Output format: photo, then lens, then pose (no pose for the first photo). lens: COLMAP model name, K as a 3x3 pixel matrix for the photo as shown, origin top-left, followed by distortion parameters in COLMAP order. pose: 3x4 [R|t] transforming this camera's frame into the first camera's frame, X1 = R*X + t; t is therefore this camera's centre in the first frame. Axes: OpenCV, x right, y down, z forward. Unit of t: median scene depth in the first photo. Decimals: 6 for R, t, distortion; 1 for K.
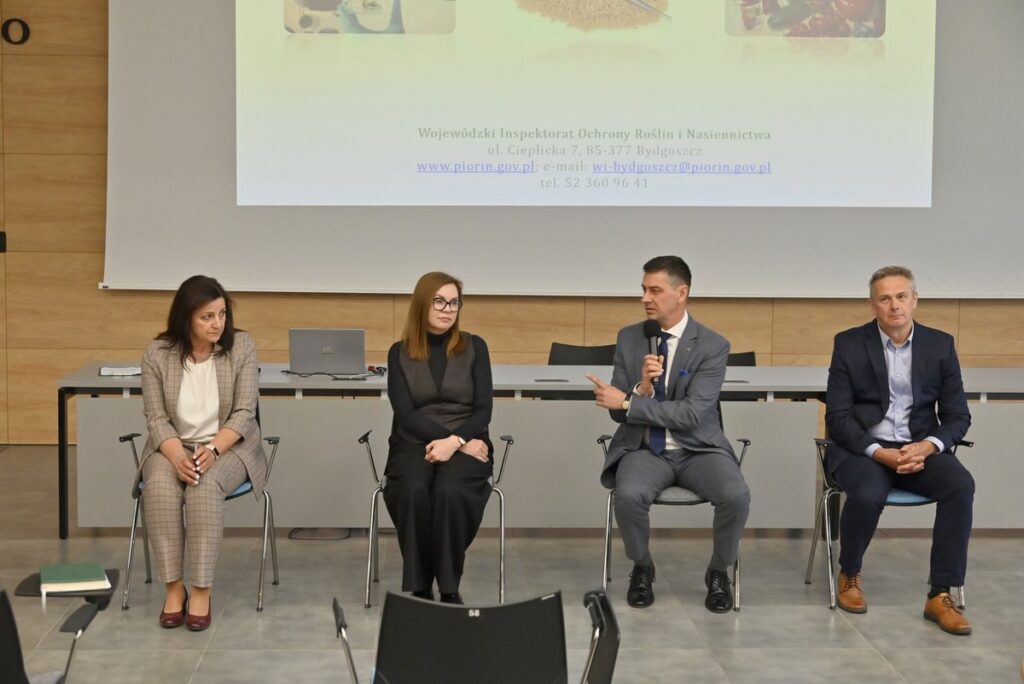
lens RADIAL K [[1610.4, 0, 502.7], [0, 1610.4, 343.2], [0, 0, 1]] dist [-0.008643, 0.000000]
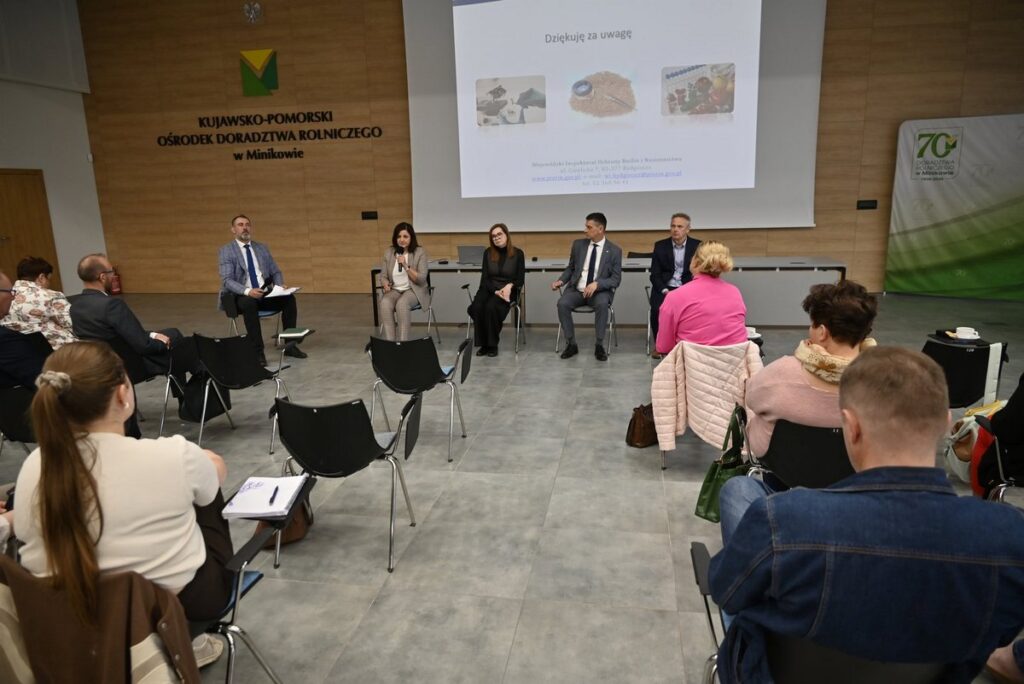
lens RADIAL K [[670.7, 0, 514.3], [0, 670.7, 341.7], [0, 0, 1]] dist [-0.004192, 0.002527]
pose [[0.975460, 0.010510, -0.219926, 0.191226], [0.018021, 0.991698, 0.127322, 0.007338], [0.219438, -0.128161, 0.967172, -0.035855]]
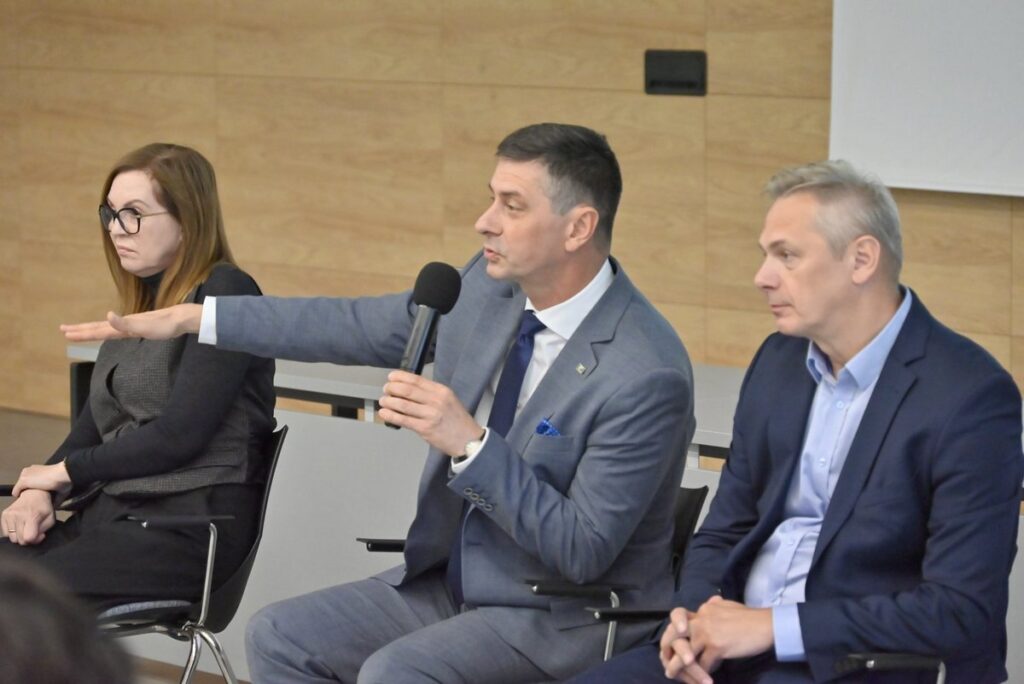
lens RADIAL K [[4306.7, 0, 511.9], [0, 4306.7, 342.3], [0, 0, 1]] dist [0.021759, 0.000000]
pose [[0.580201, 0.060583, -0.812217, 0.847626], [-0.059801, 0.997707, 0.031700, -0.028574], [0.812275, 0.030179, 0.582493, 0.314965]]
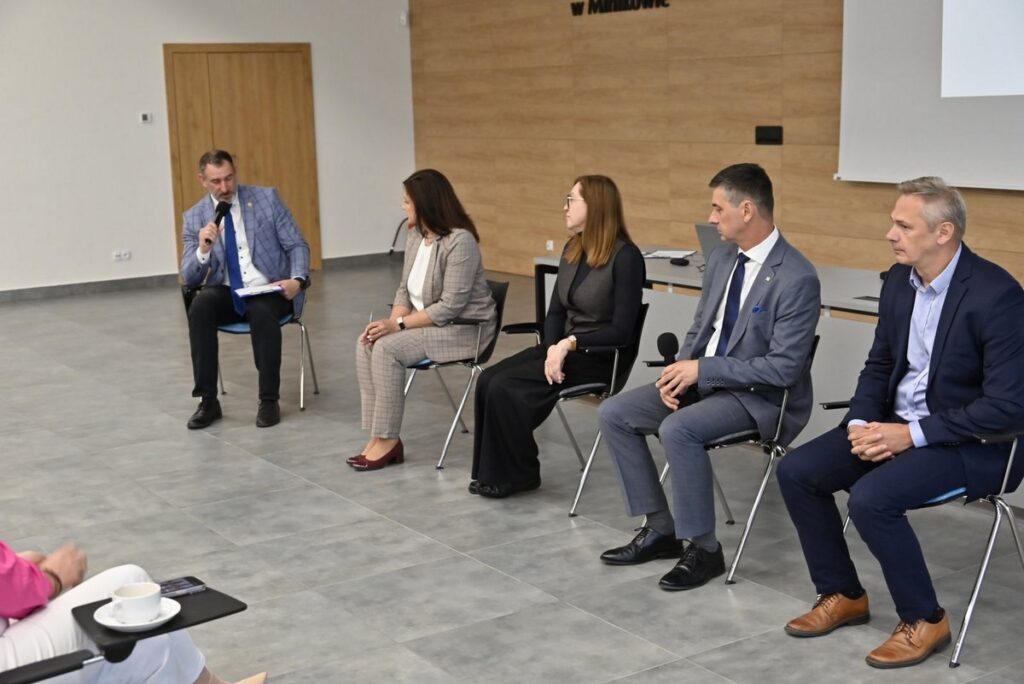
lens RADIAL K [[1429.6, 0, 504.2], [0, 1429.6, 341.9], [0, 0, 1]] dist [0.052907, 0.000000]
pose [[0.499598, 0.123347, -0.857430, 0.598934], [-0.042370, 0.992105, 0.118033, -0.038771], [0.865220, -0.022640, 0.500880, 0.427740]]
